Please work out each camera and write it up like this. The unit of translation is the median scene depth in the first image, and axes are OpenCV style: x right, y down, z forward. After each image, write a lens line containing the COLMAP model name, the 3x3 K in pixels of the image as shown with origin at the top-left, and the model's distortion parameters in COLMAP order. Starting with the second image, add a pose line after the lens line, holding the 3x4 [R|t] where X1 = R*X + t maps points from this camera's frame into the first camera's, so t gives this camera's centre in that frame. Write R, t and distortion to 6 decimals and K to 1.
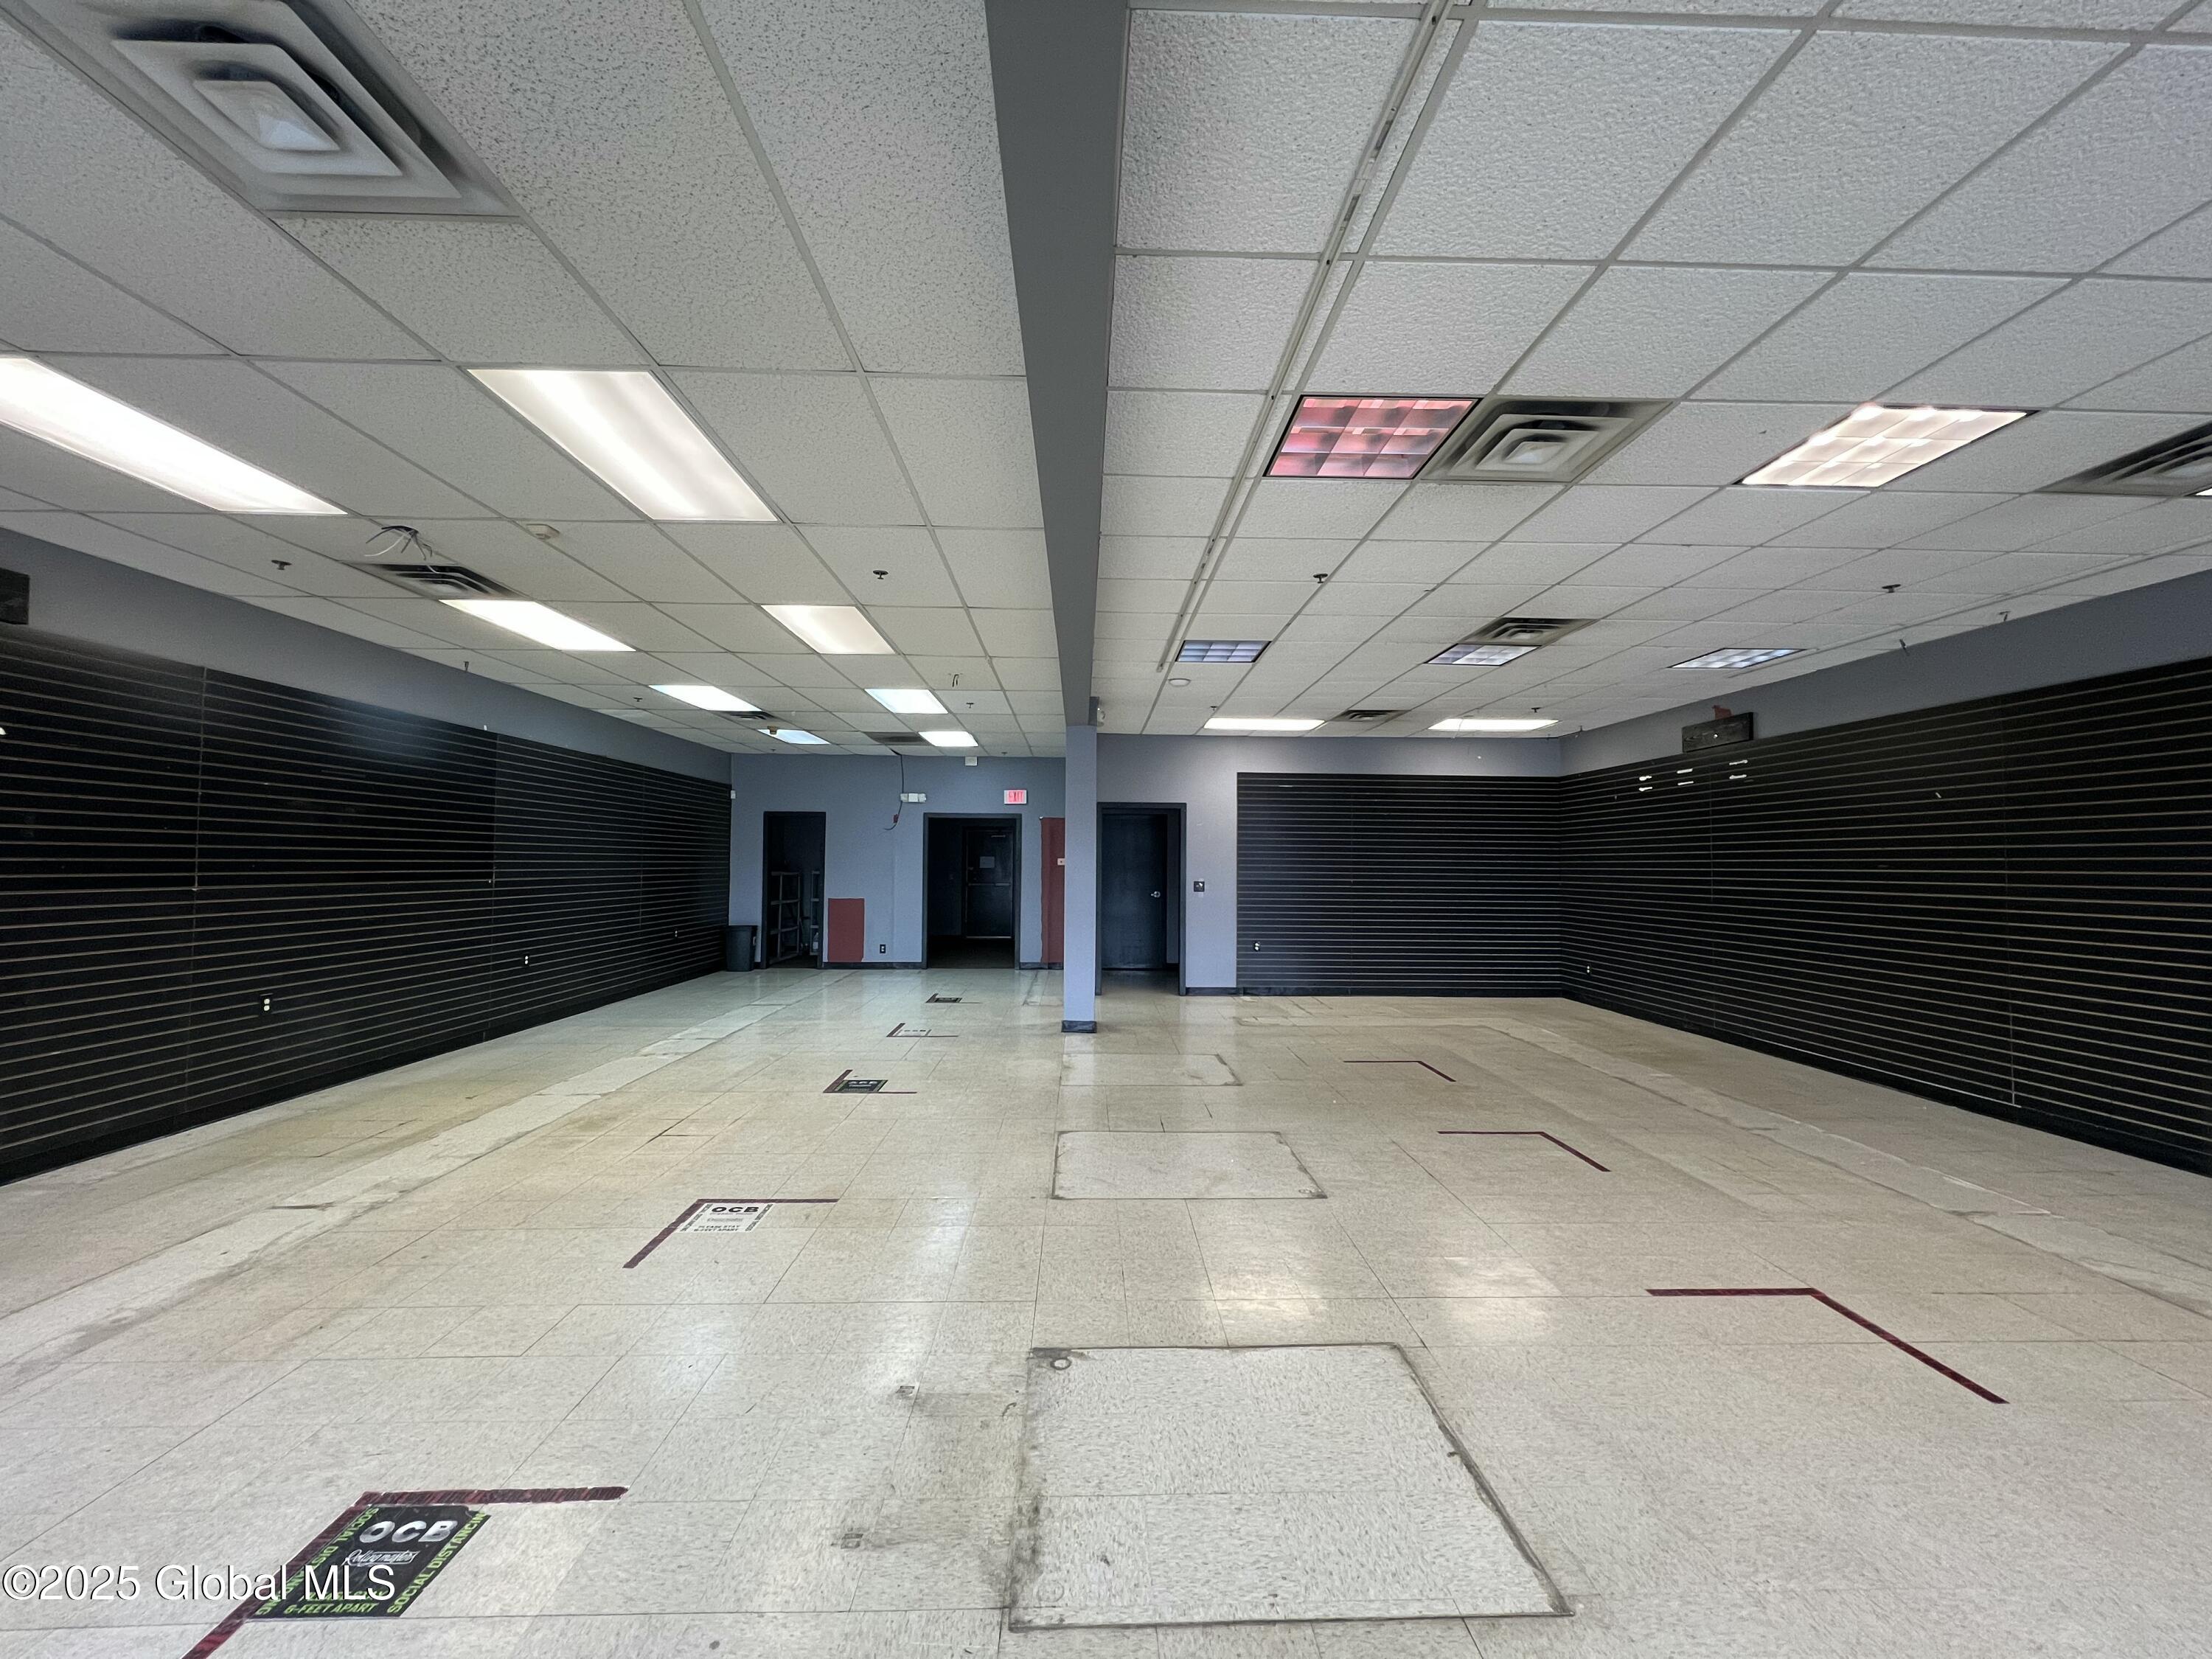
lens RADIAL K [[880.1, 0, 1106.8], [0, 880.1, 828.9], [0, 0, 1]] dist [0.002452, 0.000387]
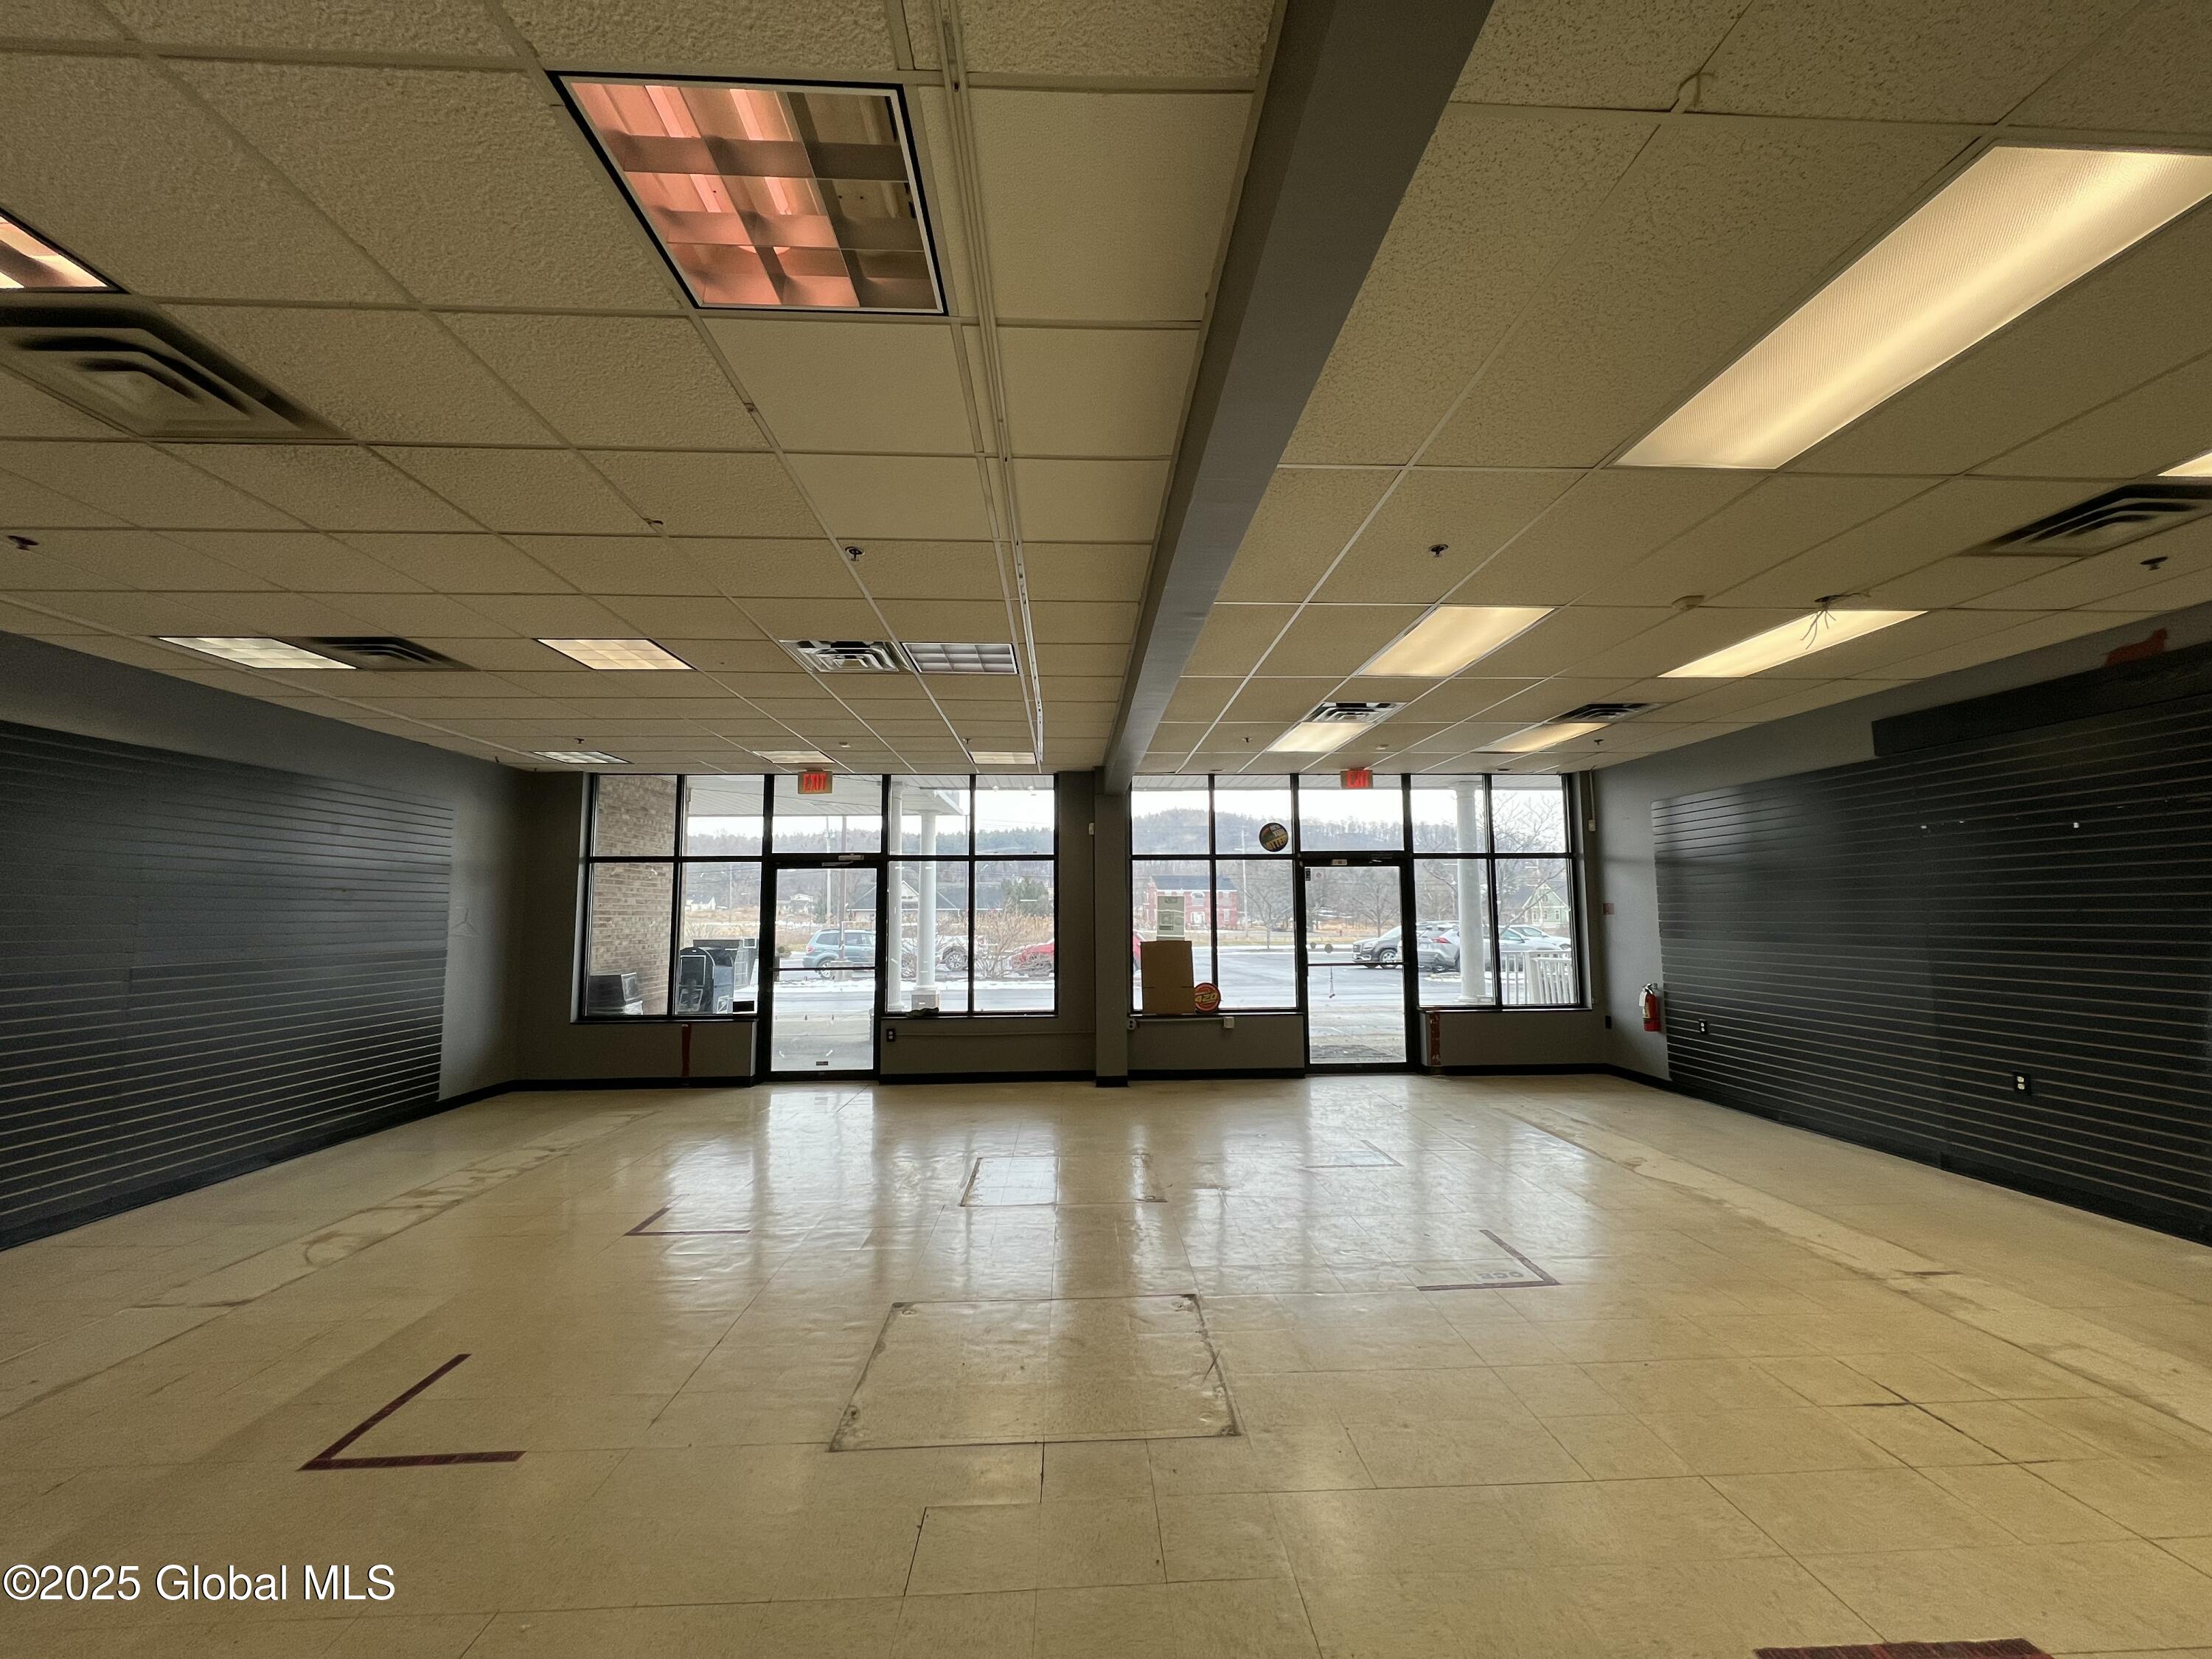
lens RADIAL K [[880.1, 0, 1105.0], [0, 880.1, 825.7], [0, 0, 1]] dist [0.002452, 0.000387]
pose [[-0.999888, -0.001024, -0.014924, 0.046094], [0.001053, 0.990365, -0.138477, 0.057004], [0.014922, -0.138478, -0.990253, 1.960330]]
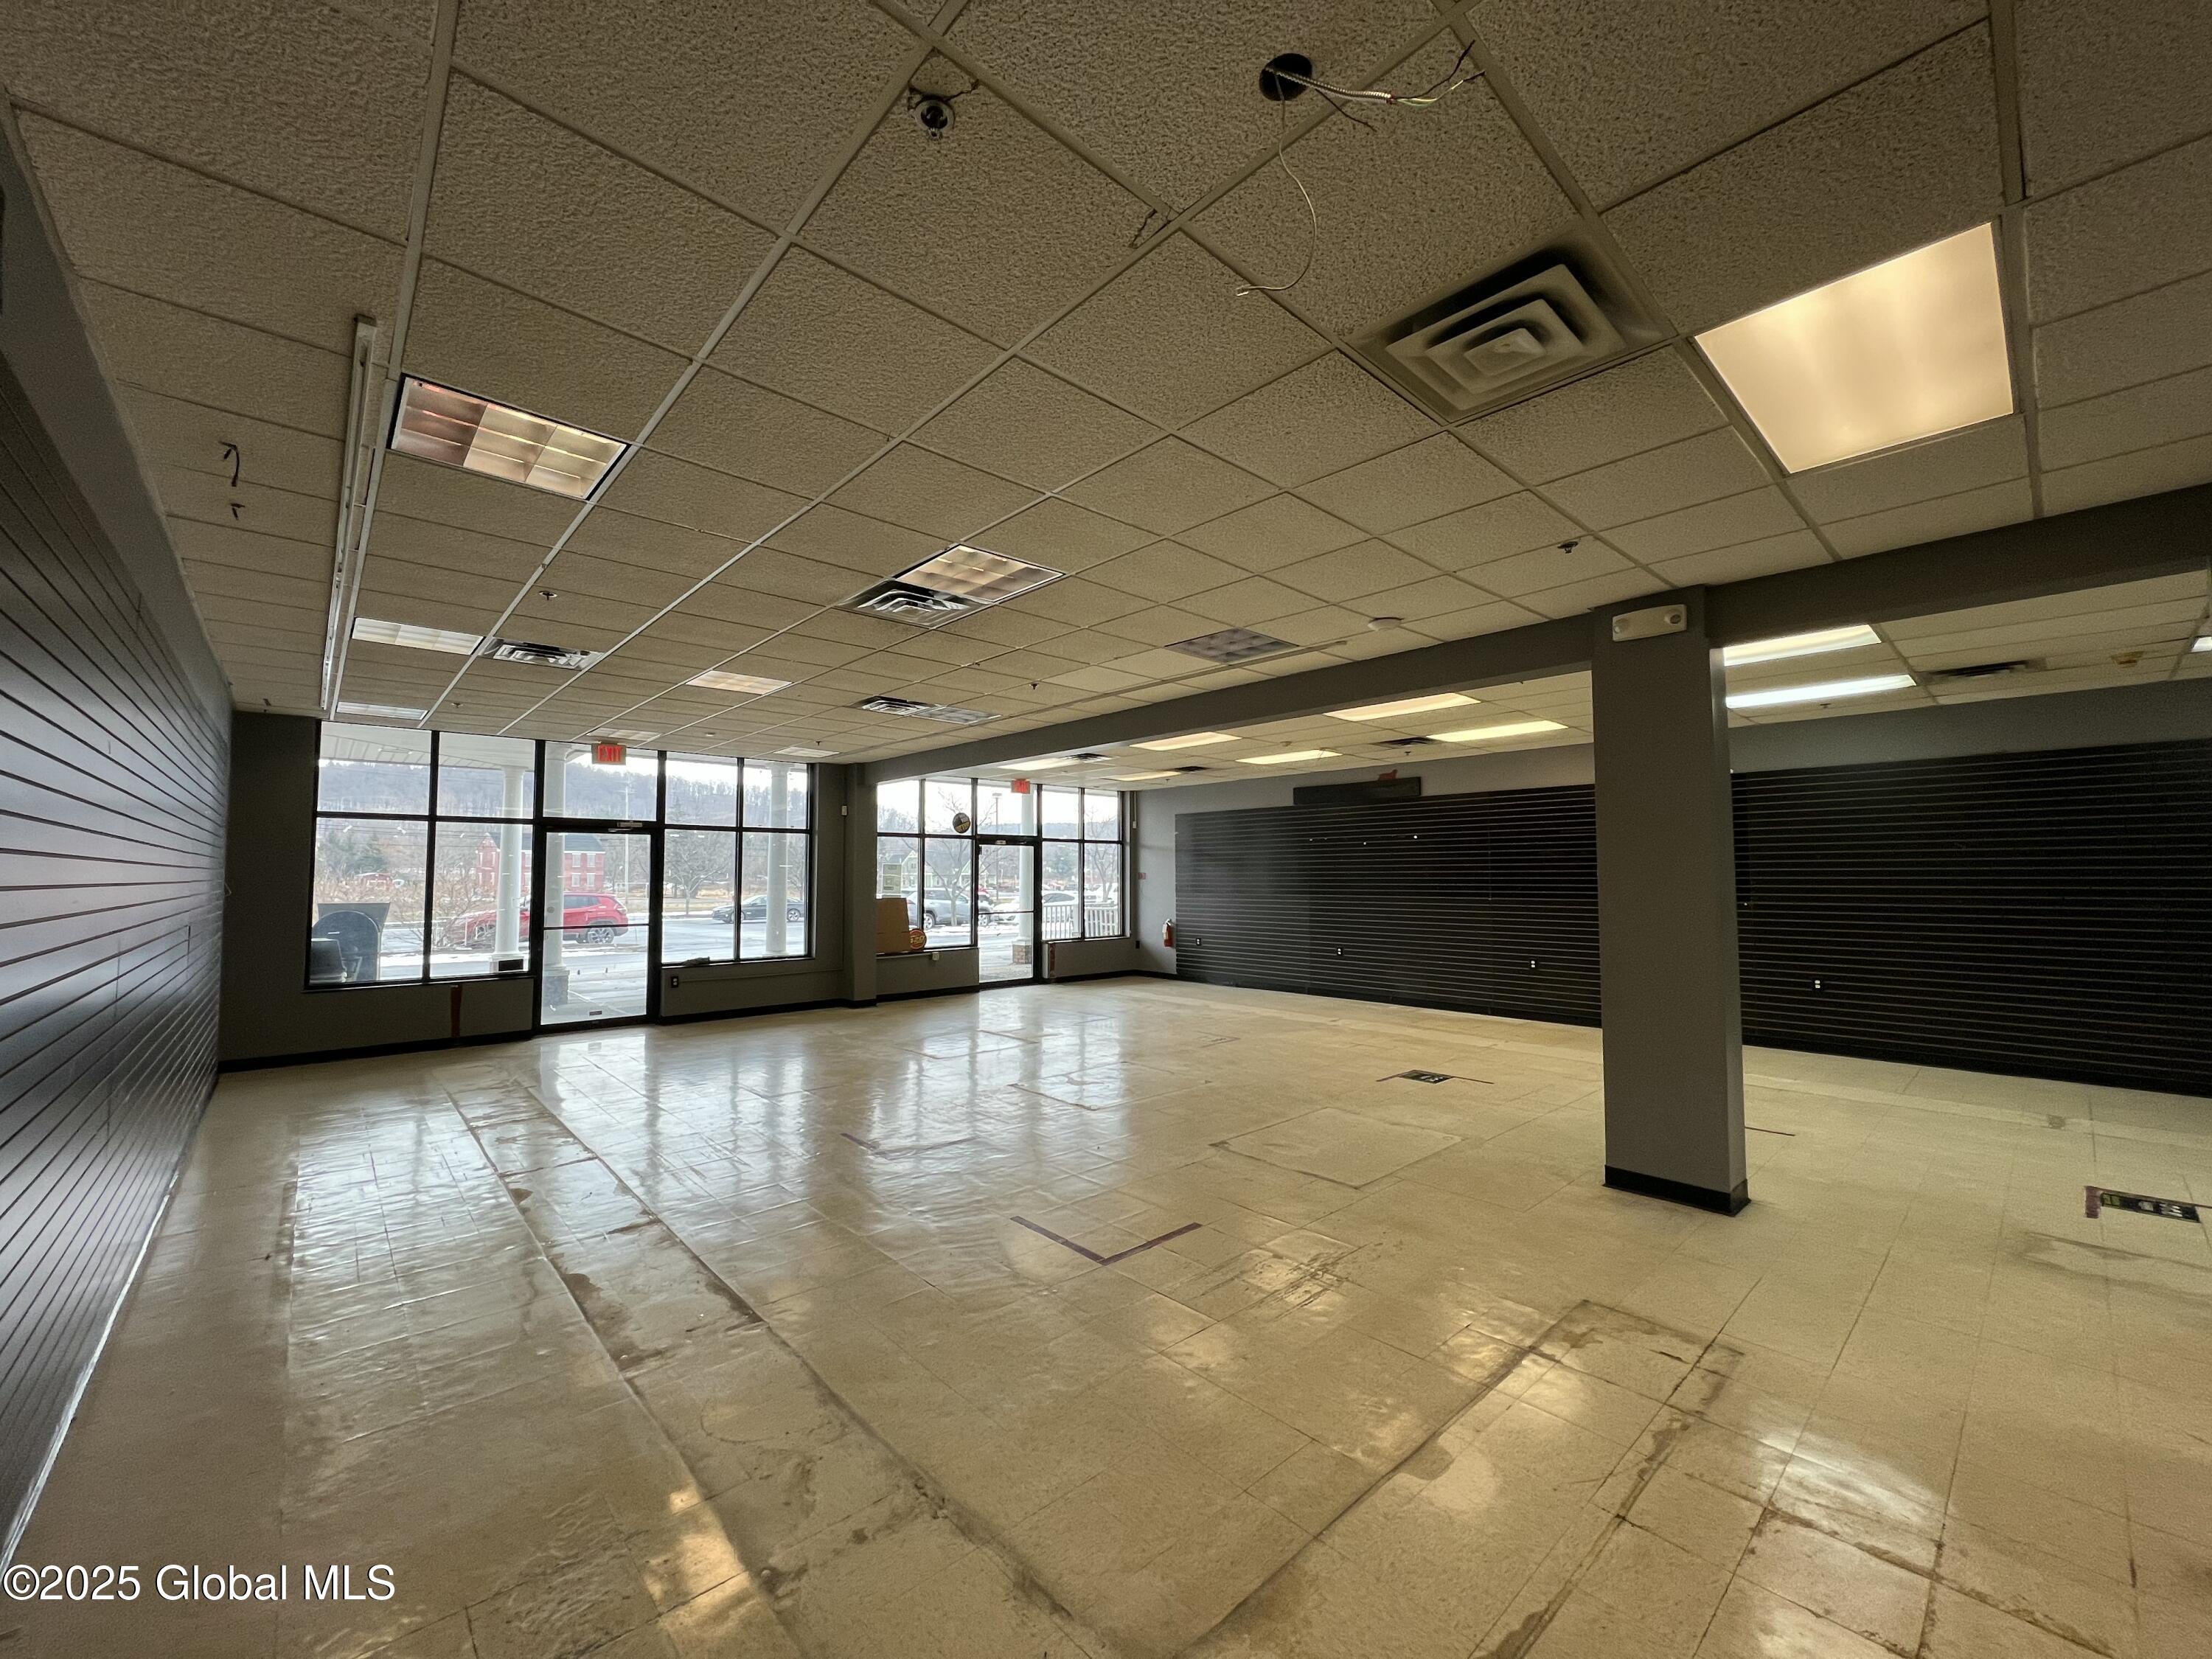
lens RADIAL K [[880.1, 0, 1107.3], [0, 880.1, 834.1], [0, 0, 1]] dist [0.002452, 0.000387]
pose [[-0.755433, -0.037963, -0.654125, 0.521659], [0.018442, 0.996693, -0.079142, 0.062575], [0.654966, -0.071850, -0.752235, 2.141610]]
